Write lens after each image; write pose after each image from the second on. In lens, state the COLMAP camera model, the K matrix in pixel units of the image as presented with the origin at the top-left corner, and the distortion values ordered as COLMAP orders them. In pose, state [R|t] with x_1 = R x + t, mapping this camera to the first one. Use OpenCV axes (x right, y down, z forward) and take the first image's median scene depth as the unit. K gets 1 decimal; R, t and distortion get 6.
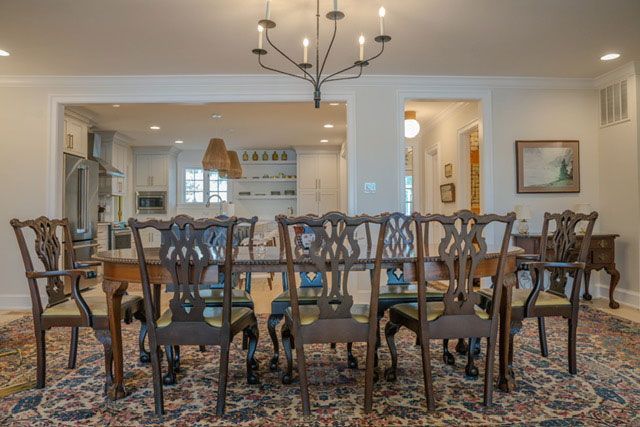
lens RADIAL K [[441.2, 0, 320.0], [0, 441.2, 213.5], [0, 0, 1]] dist [-0.048502, 0.000816]
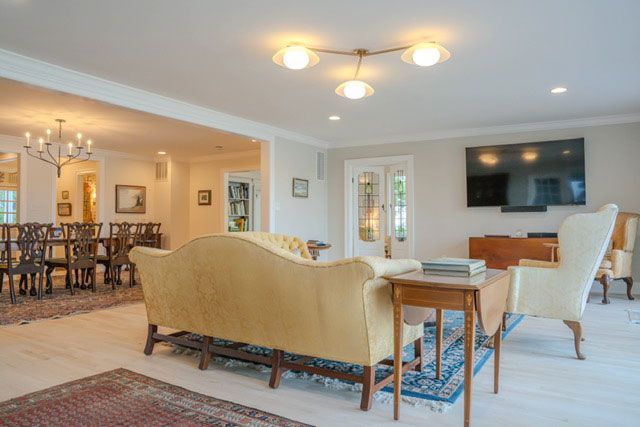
lens RADIAL K [[443.7, 0, 320.0], [0, 443.7, 213.5], [0, 0, 1]] dist [-0.114283, 0.089808]
pose [[0.558037, 0.026610, 0.829389, -0.628862], [-0.008706, 0.999618, -0.026214, 0.000735], [-0.829770, 0.007408, 0.558056, -0.803951]]
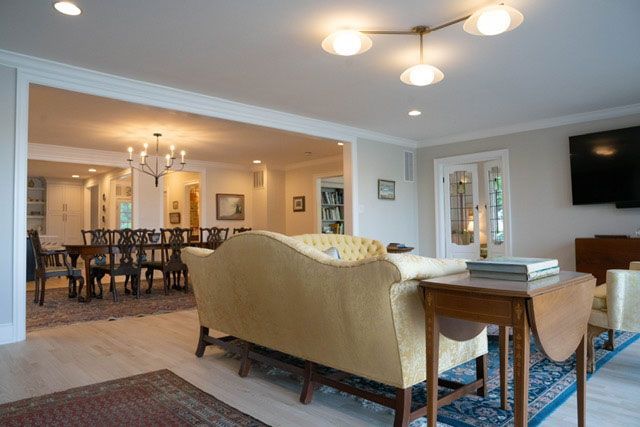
lens RADIAL K [[431.0, 0, 320.0], [0, 431.0, 213.5], [0, 0, 1]] dist [-0.104189, 0.072869]
pose [[0.749130, 0.025392, 0.661936, -0.514264], [0.003912, 0.999078, -0.042751, 0.013144], [-0.662411, 0.034616, 0.748340, -0.819431]]
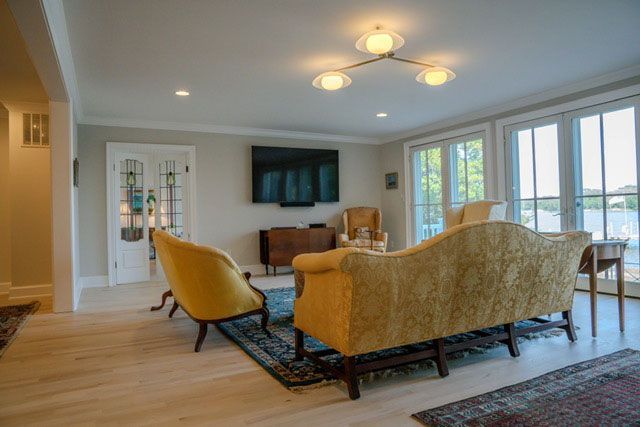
lens RADIAL K [[431.0, 0, 320.0], [0, 431.0, 213.5], [0, 0, 1]] dist [-0.104189, 0.072869]
pose [[-0.419464, 0.024947, 0.907429, -0.624889], [0.022821, 0.999596, -0.016932, 0.008109], [-0.907485, 0.013606, -0.419863, -0.007287]]
